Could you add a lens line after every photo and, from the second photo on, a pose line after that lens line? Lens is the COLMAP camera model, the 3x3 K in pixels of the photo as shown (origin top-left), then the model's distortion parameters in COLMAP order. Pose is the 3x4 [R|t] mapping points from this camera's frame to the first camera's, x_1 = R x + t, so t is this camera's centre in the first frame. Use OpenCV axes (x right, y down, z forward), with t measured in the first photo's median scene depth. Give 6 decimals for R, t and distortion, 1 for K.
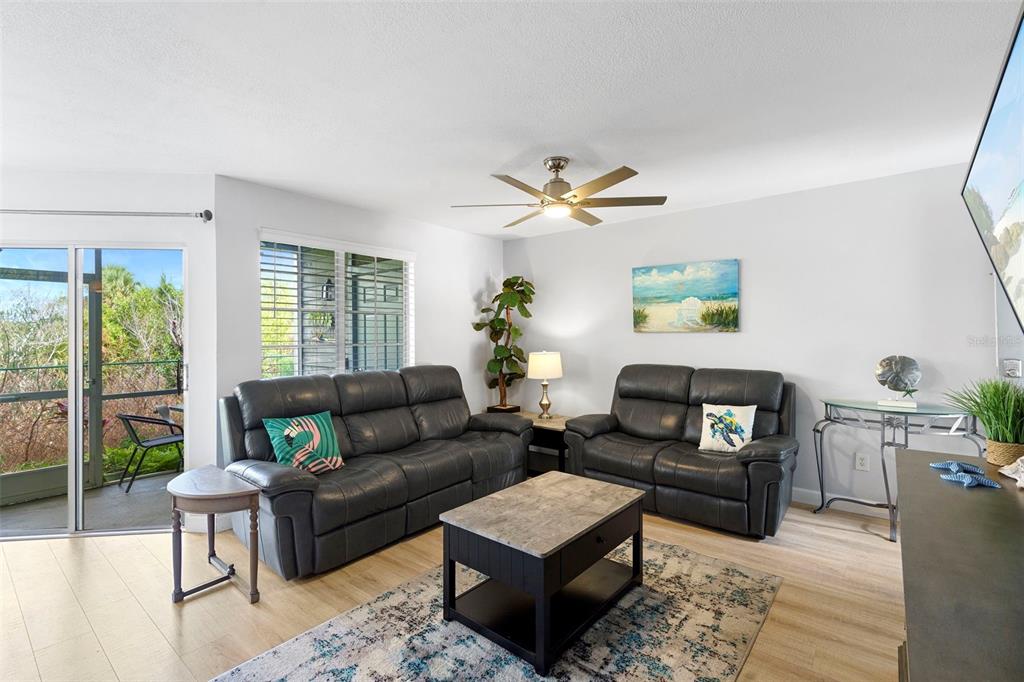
lens RADIAL K [[465.4, 0, 507.7], [0, 465.4, 336.9], [0, 0, 1]] dist [-0.008167, 0.000244]
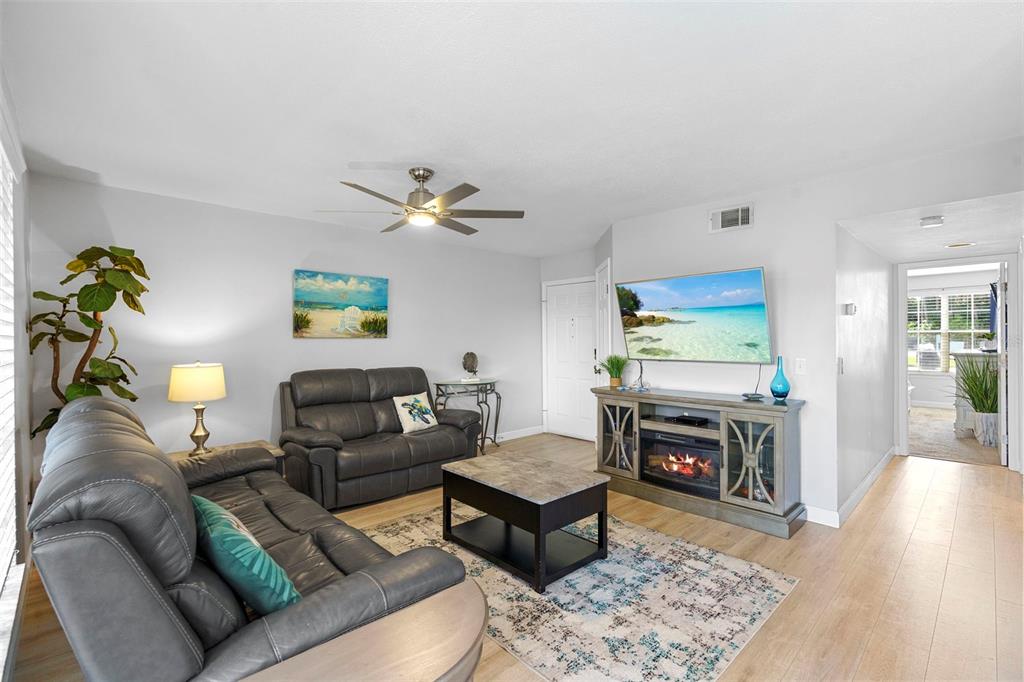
lens RADIAL K [[461.9, 0, 510.5], [0, 461.9, 346.9], [0, 0, 1]] dist [-0.008762, 0.000850]
pose [[0.121182, -0.011387, 0.992565, -0.771470], [0.010227, 0.999895, 0.010222, 0.004568], [-0.992578, 0.008912, 0.121286, 0.584737]]
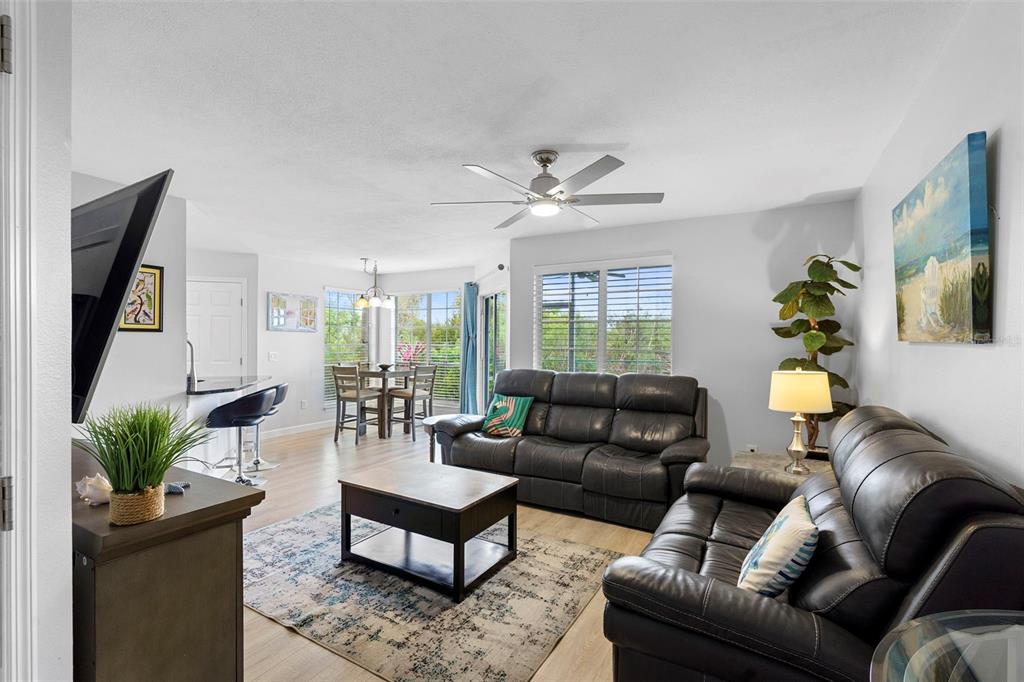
lens RADIAL K [[465.4, 0, 507.7], [0, 465.4, 336.9], [0, 0, 1]] dist [-0.008167, 0.000244]
pose [[0.165037, 0.002364, -0.986285, 0.885366], [-0.014044, 0.999901, 0.000046, -0.011978], [0.986187, 0.013844, 0.165054, 0.665912]]
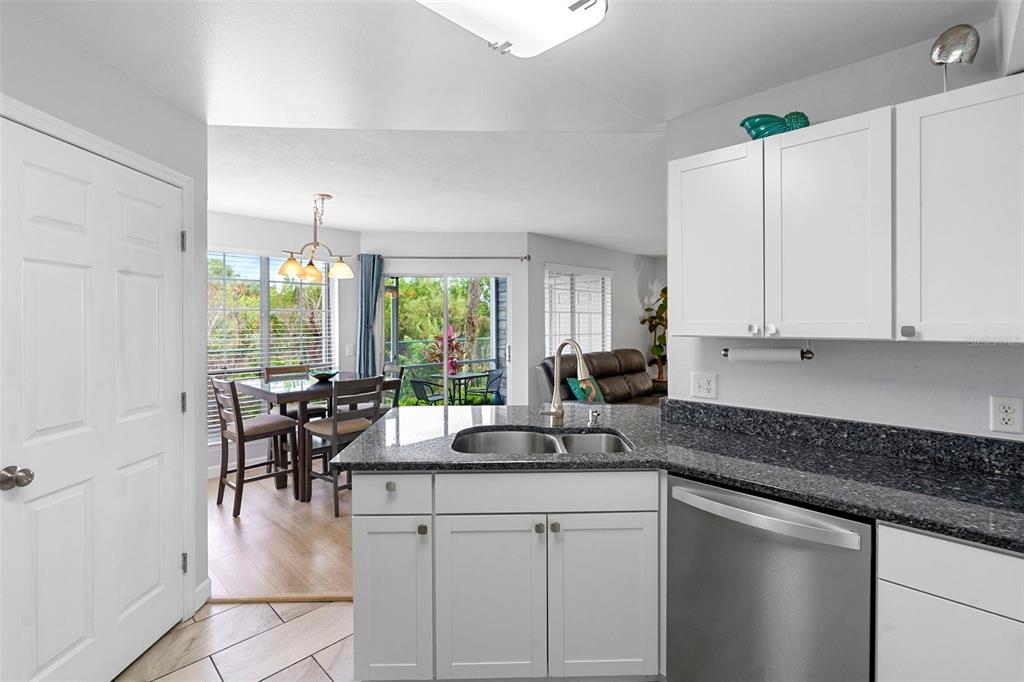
lens RADIAL K [[463.1, 0, 515.0], [0, 463.1, 325.1], [0, 0, 1]] dist [0.000328, 0.000197]
pose [[0.996710, 0.005568, -0.080854, -0.497240], [-0.005455, 0.999984, 0.001624, -0.018035], [0.080861, -0.001178, 0.996725, -0.619361]]
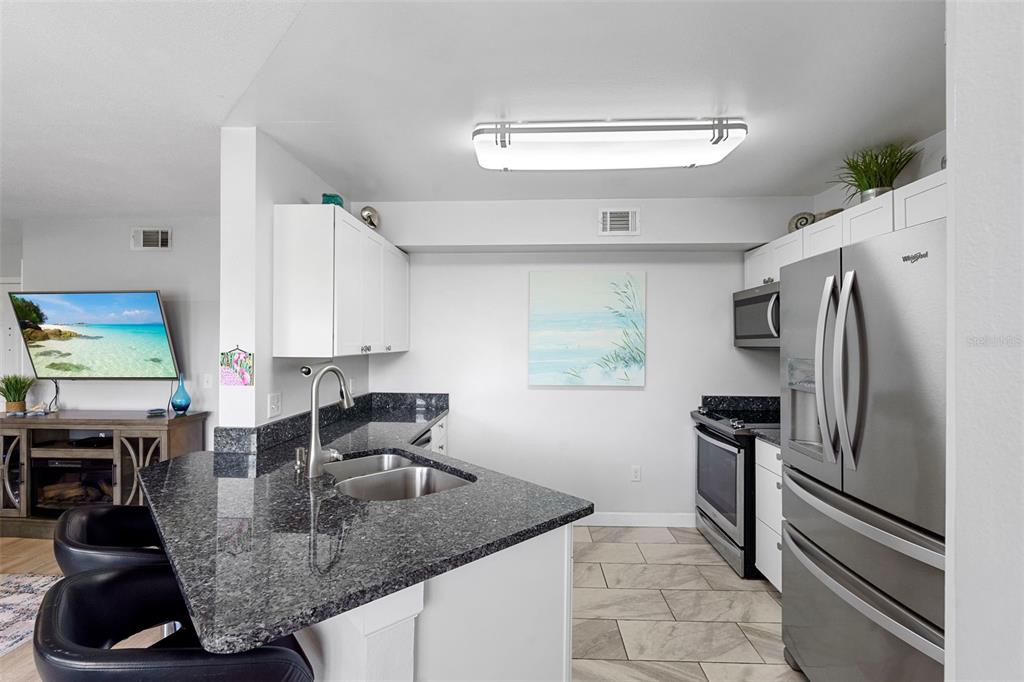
lens RADIAL K [[456.7, 0, 514.2], [0, 456.7, 341.1], [0, 0, 1]] dist [-0.005521, 0.000214]
pose [[-0.600747, 0.009030, 0.799388, -1.030979], [0.007853, 0.999955, -0.005393, -0.020590], [-0.799401, 0.003038, -0.600791, 0.165327]]
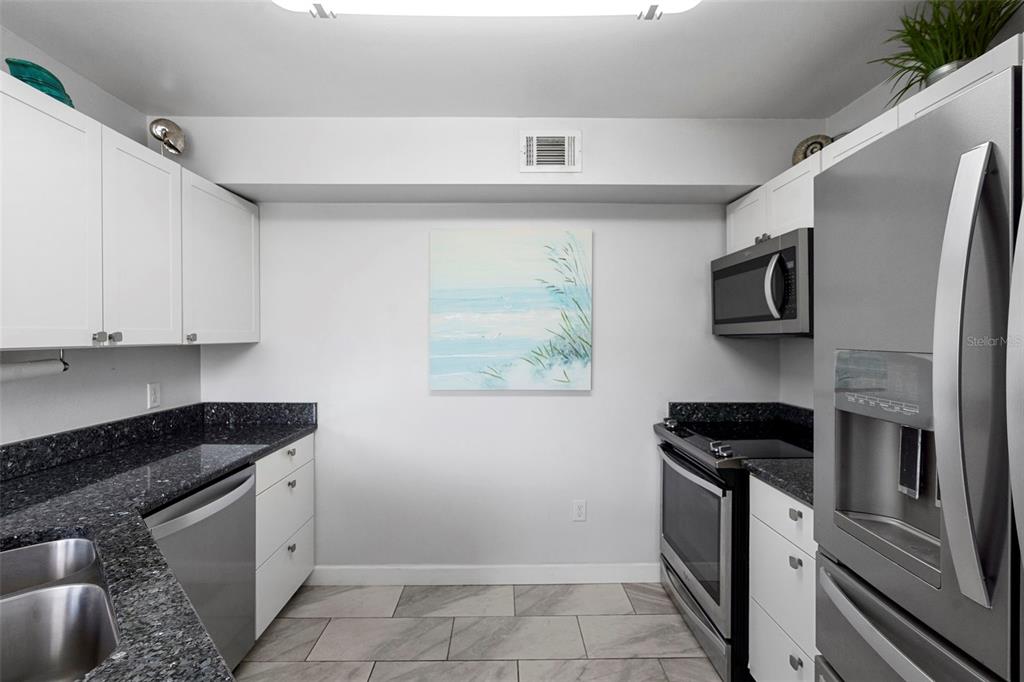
lens RADIAL K [[455.6, 0, 512.0], [0, 455.6, 341.0], [0, 0, 1]] dist [-0.007096, 0.000397]
pose [[-0.644422, 0.000895, 0.764670, -0.867850], [0.010944, 0.999908, 0.008054, -0.009491], [-0.764592, 0.013559, -0.644372, -0.112601]]
